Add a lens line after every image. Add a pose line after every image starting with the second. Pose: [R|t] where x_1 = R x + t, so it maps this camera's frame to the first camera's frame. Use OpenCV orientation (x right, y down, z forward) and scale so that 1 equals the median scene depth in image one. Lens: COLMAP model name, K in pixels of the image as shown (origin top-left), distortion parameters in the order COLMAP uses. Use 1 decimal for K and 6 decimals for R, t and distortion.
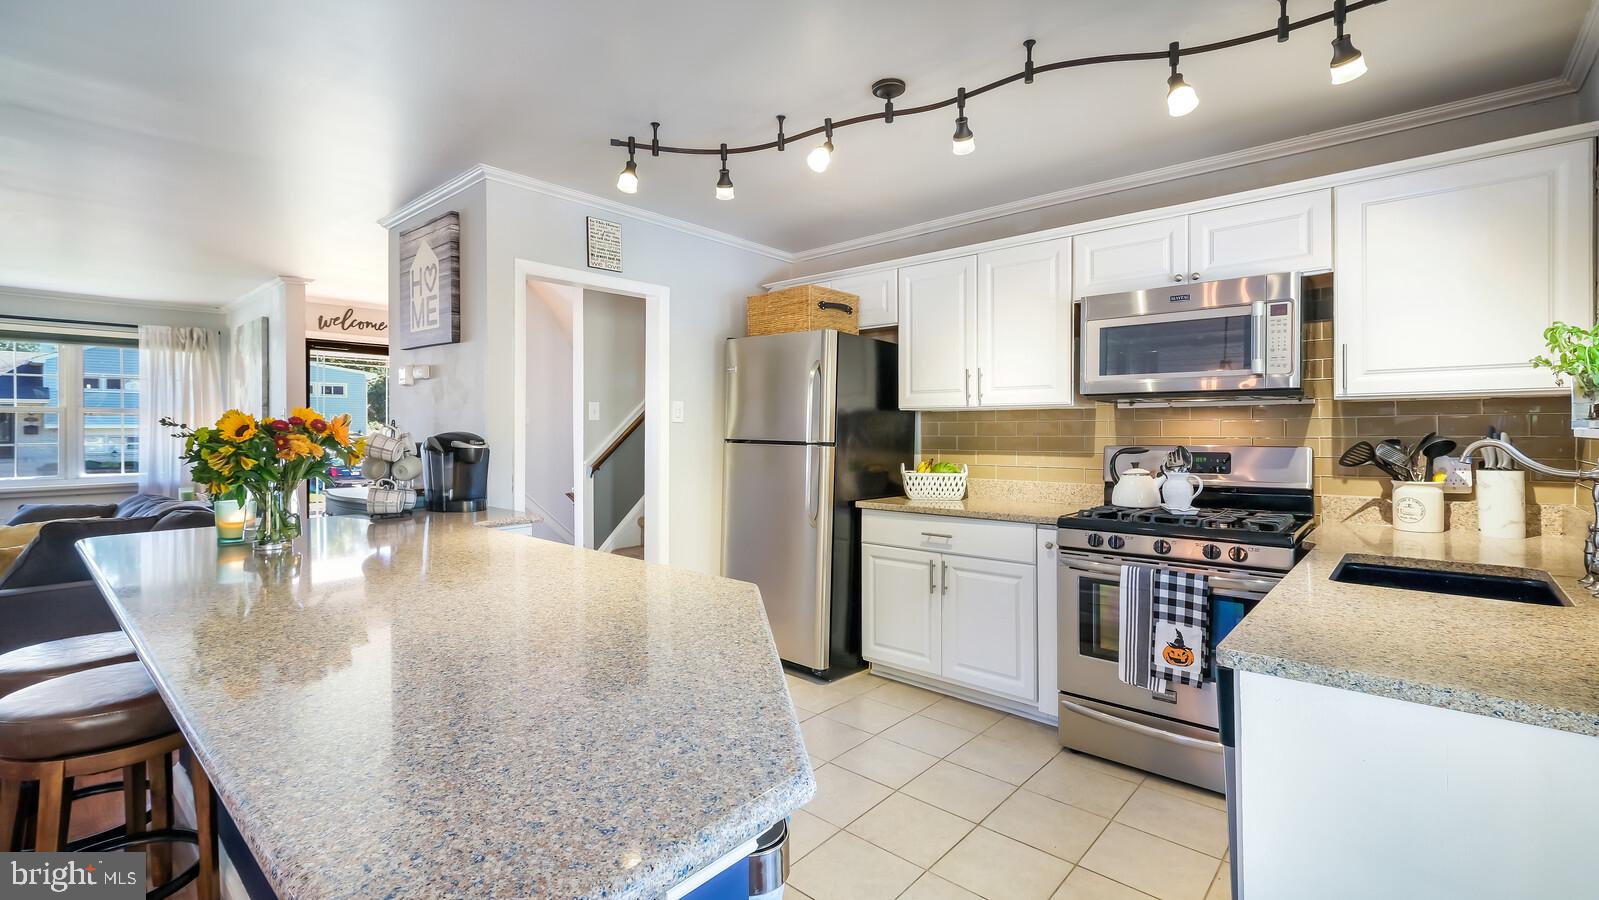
lens RADIAL K [[704.8, 0, 784.0], [0, 704.8, 433.3], [0, 0, 1]] dist [0.005057, 0.000135]
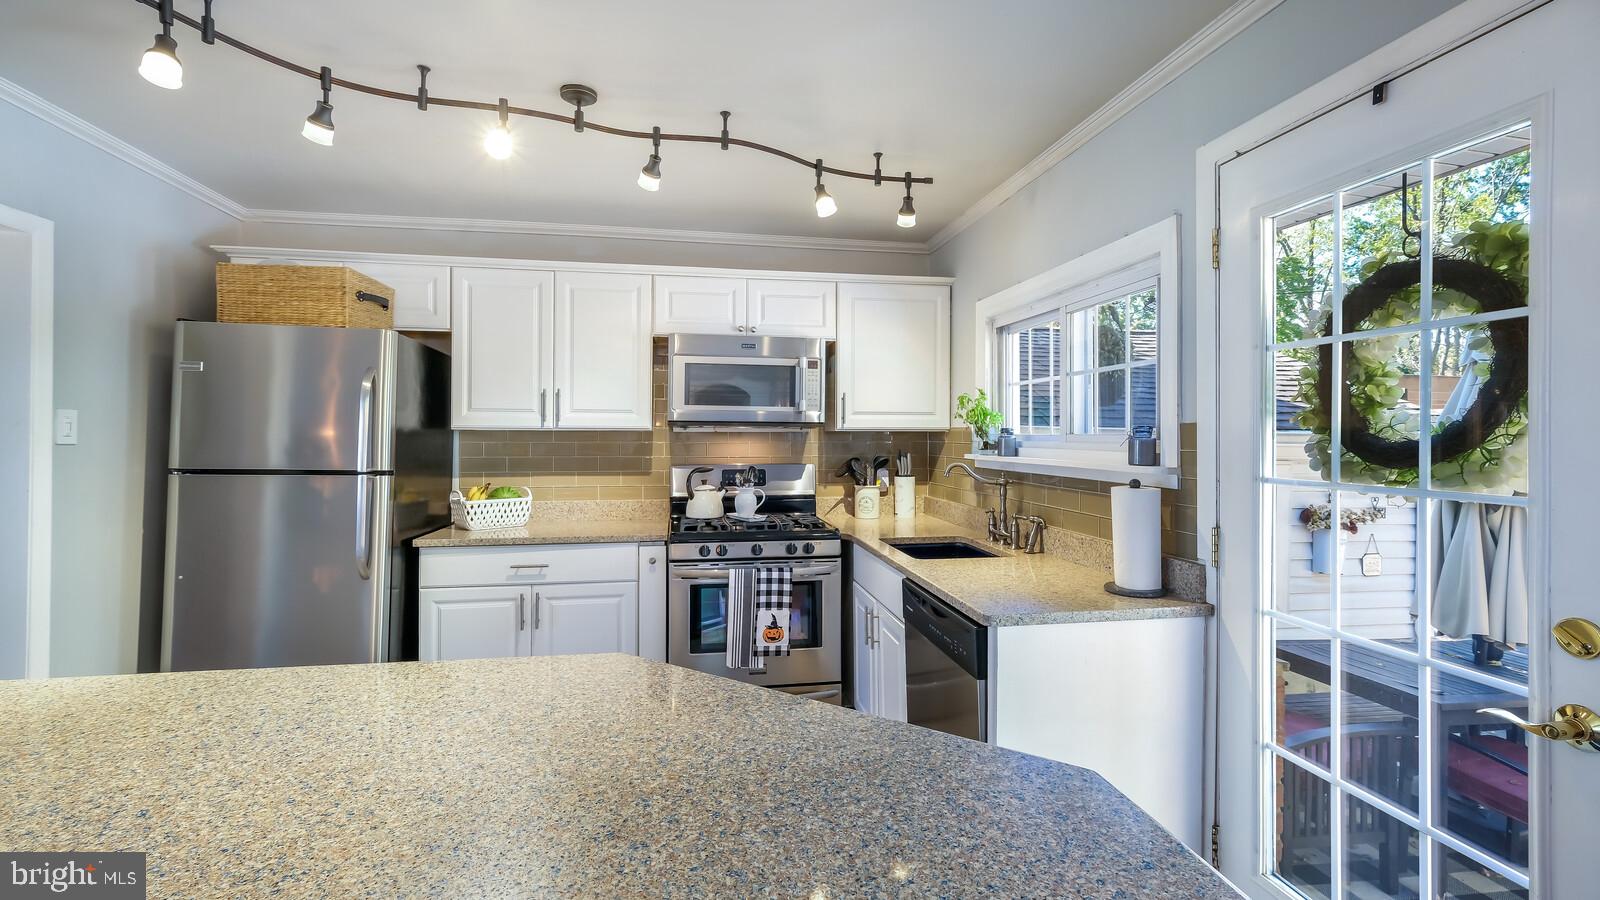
lens RADIAL K [[705.3, 0, 789.8], [0, 705.3, 440.5], [0, 0, 1]] dist [0.005057, 0.000135]
pose [[0.618188, -0.003588, 0.786022, -0.372357], [-0.001016, 0.999985, 0.005363, -0.033994], [-0.786030, -0.004114, 0.618175, 0.183076]]
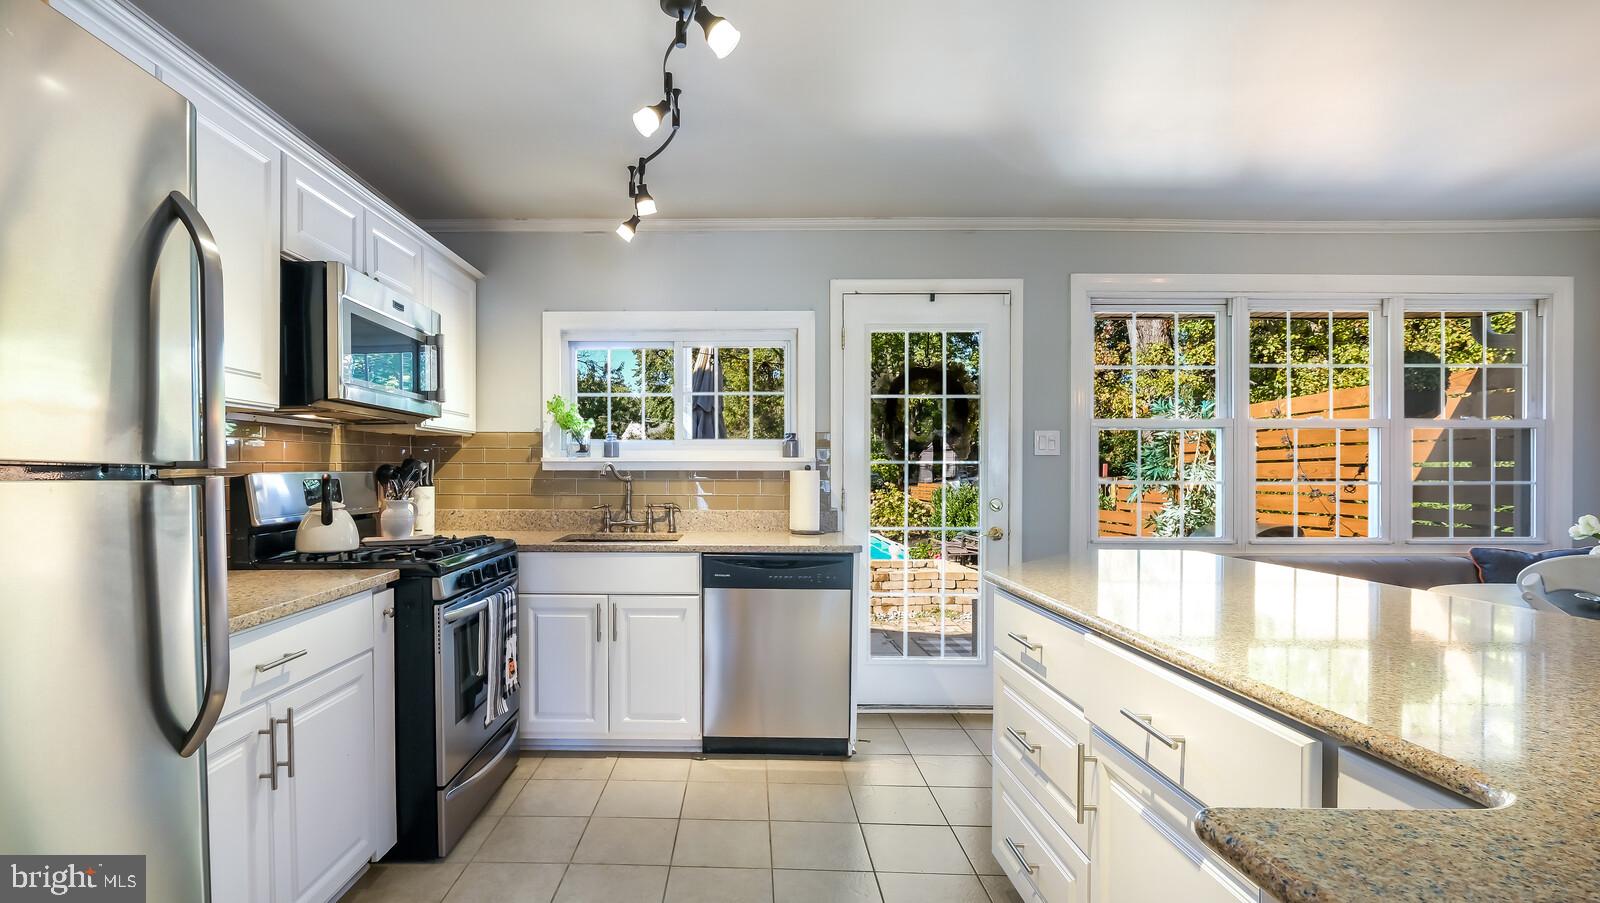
lens RADIAL K [[743.8, 0, 738.4], [0, 743.8, 471.3], [0, 0, 1]] dist [0.000582, 0.000001]
pose [[-0.665202, -0.004006, 0.746653, -0.450956], [0.000078, 0.999985, 0.005435, 0.015283], [-0.746664, 0.003673, -0.665192, 1.339633]]
